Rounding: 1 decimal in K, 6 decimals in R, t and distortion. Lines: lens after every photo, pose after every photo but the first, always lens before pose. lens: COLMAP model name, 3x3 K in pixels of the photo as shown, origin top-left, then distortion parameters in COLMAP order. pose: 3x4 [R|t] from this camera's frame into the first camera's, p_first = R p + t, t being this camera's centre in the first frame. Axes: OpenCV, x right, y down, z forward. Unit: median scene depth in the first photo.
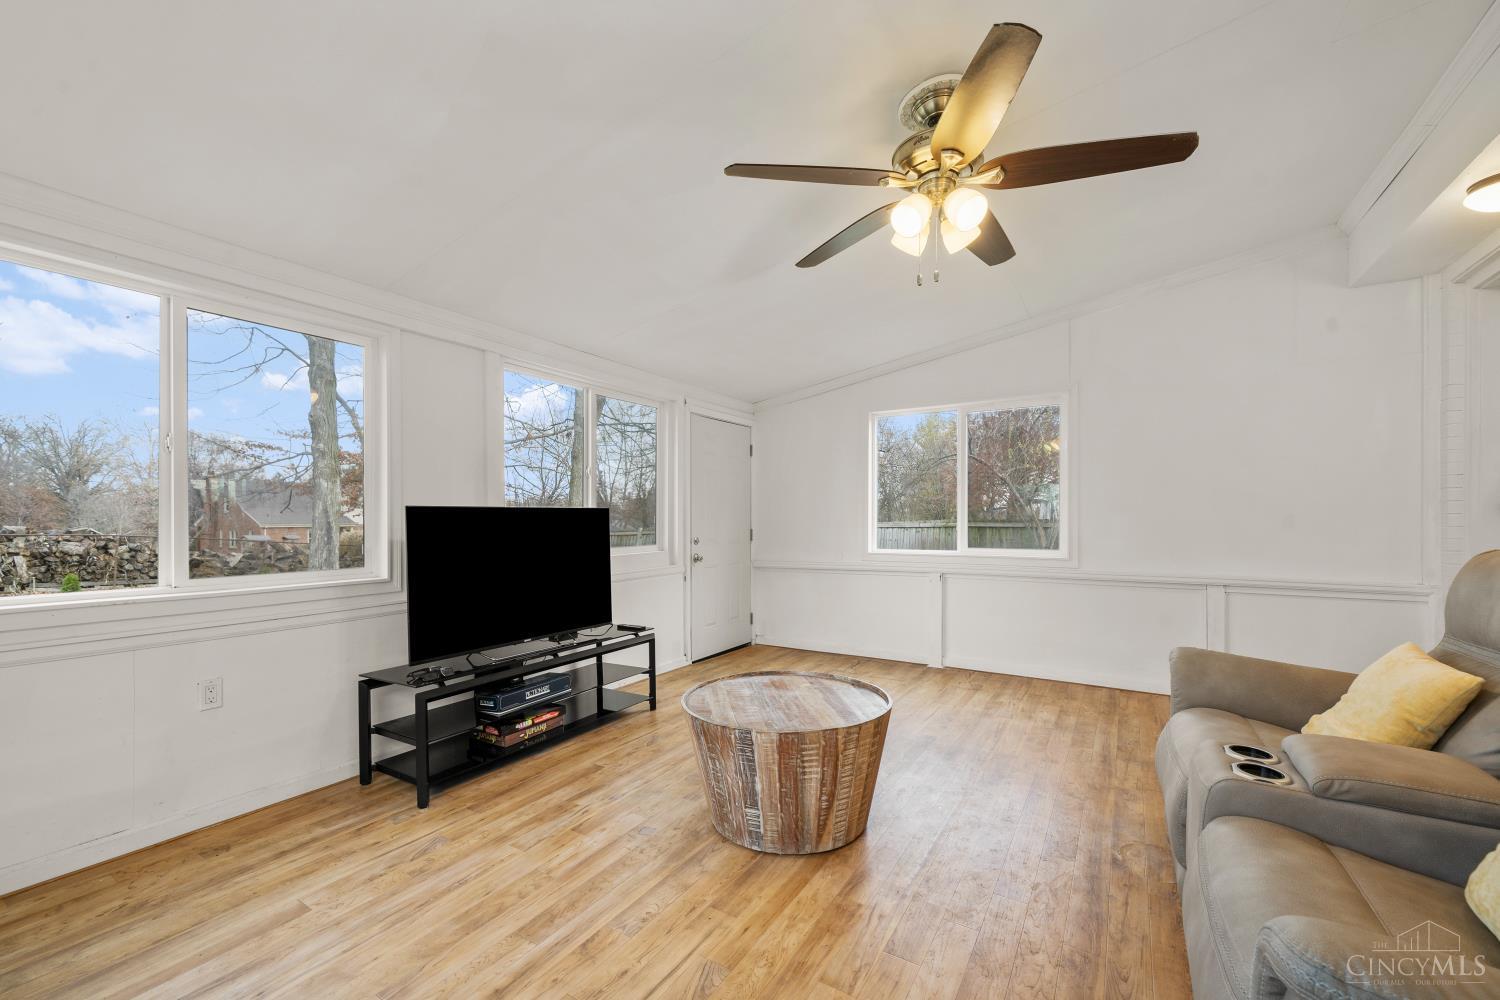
lens RADIAL K [[608.8, 0, 742.7], [0, 608.8, 521.2], [0, 0, 1]] dist [0.000523, 0.000015]
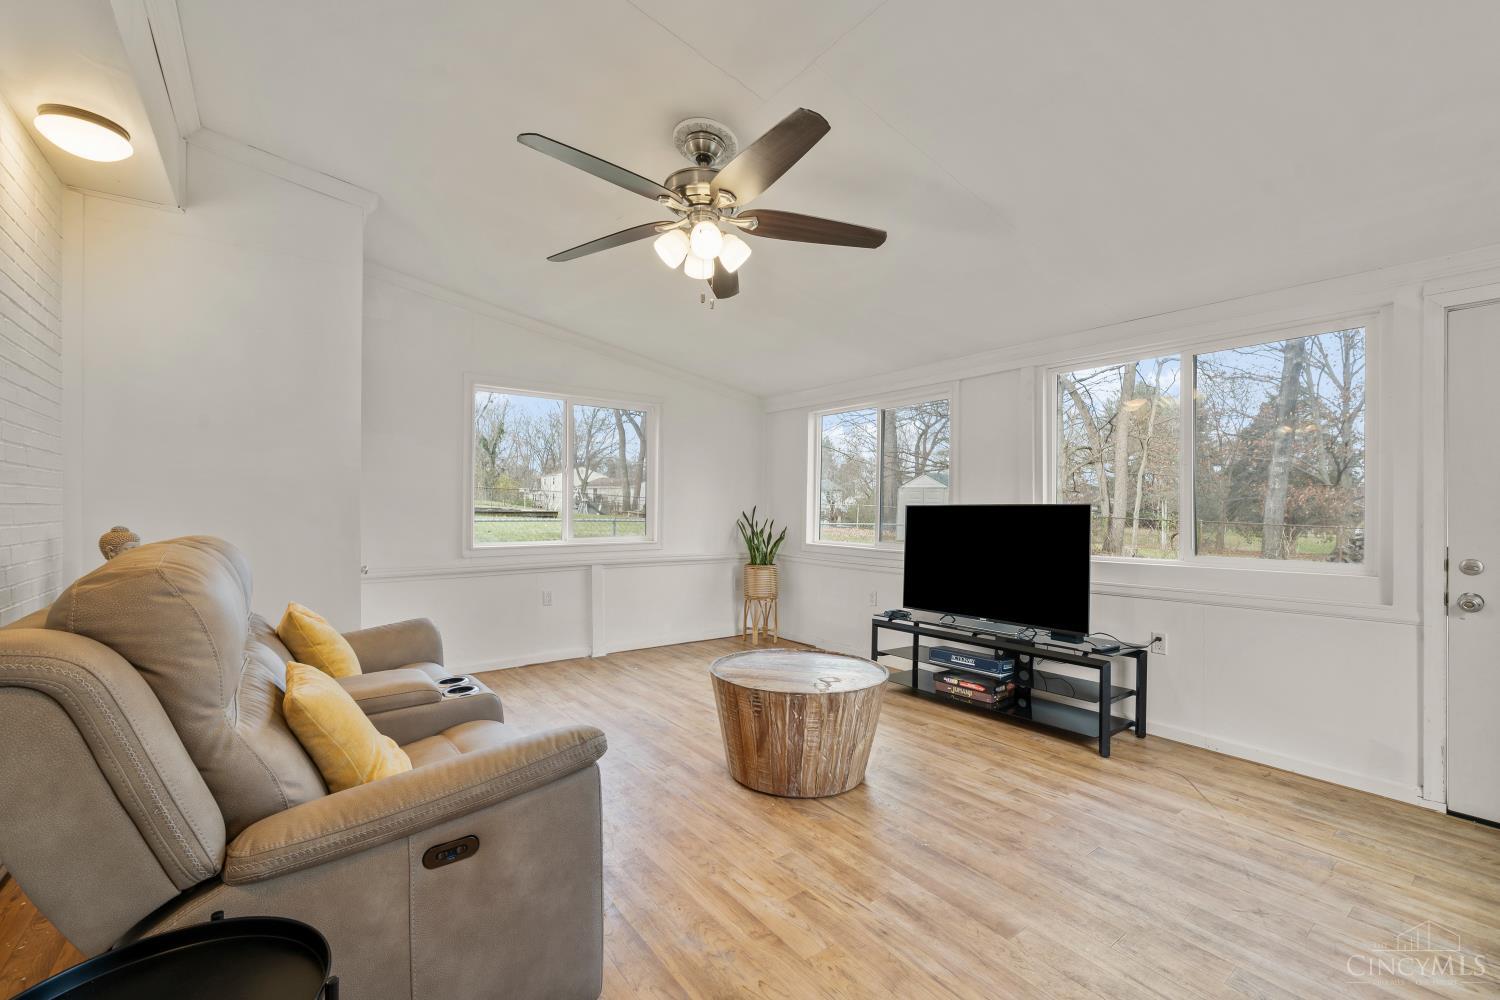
lens RADIAL K [[615.6, 0, 748.8], [0, 615.6, 507.8], [0, 0, 1]] dist [0.000506, 0.000050]
pose [[-0.344095, -0.003376, -0.938929, 0.937729], [-0.012780, 0.999918, 0.001089, -0.012594], [0.938848, 0.012374, -0.344110, 1.020384]]
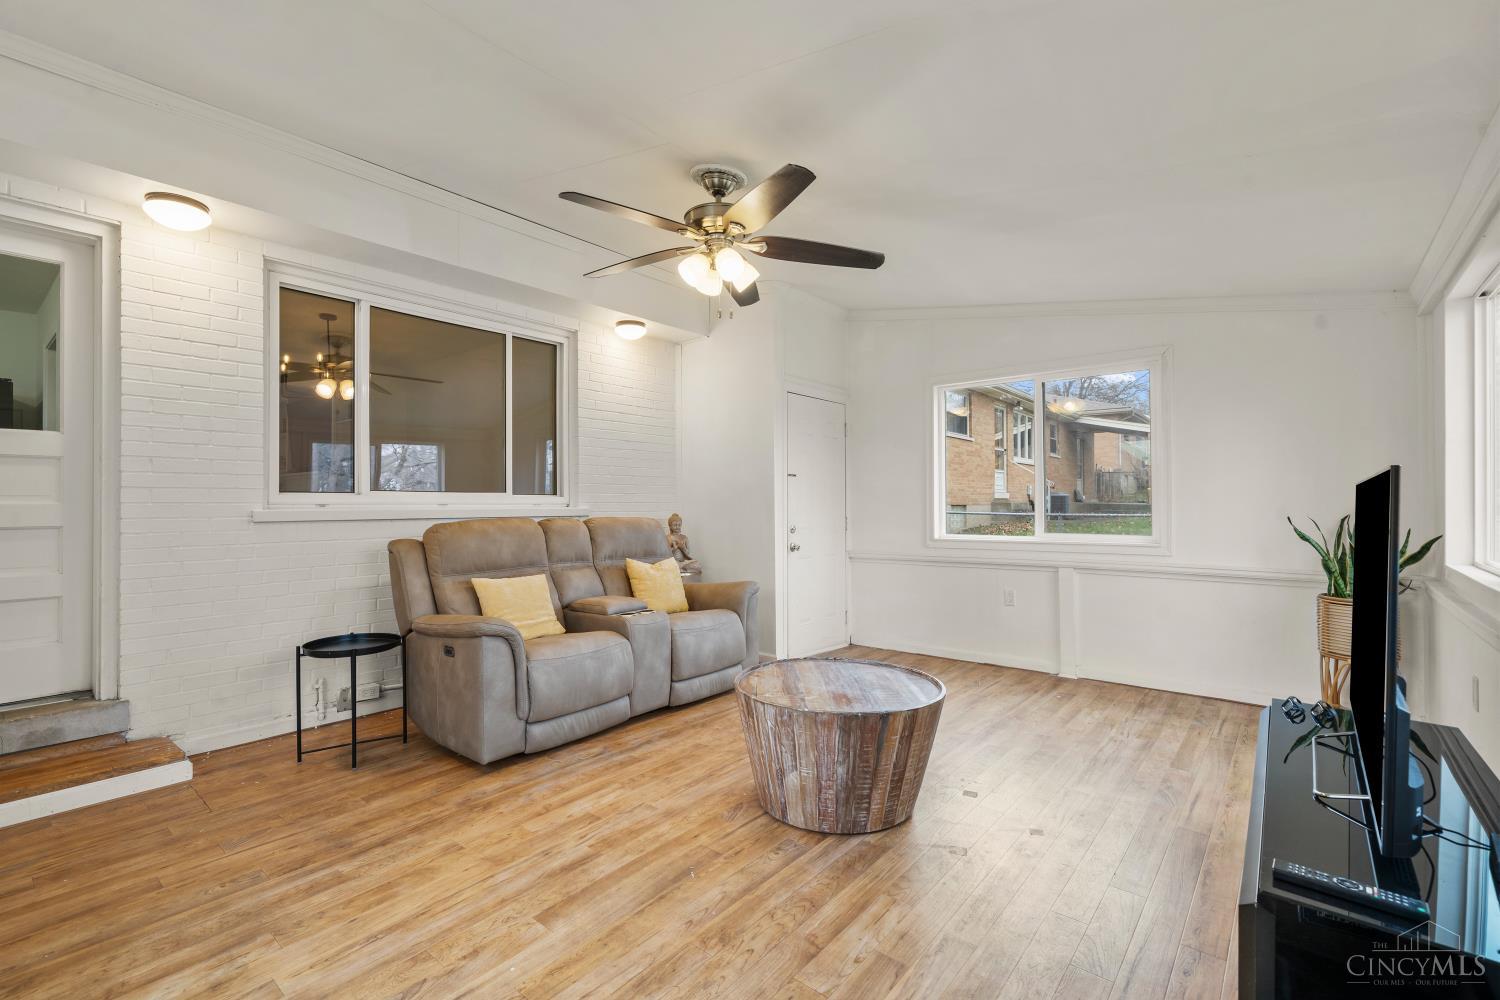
lens RADIAL K [[665.0, 0, 747.6], [0, 665.0, 502.3], [0, 0, 1]] dist [0.004083, 0.000094]
pose [[-0.992493, 0.007341, 0.122084, 0.063171], [0.007692, 0.999968, 0.002408, -0.007757], [-0.122063, 0.003329, -0.992517, 1.634982]]
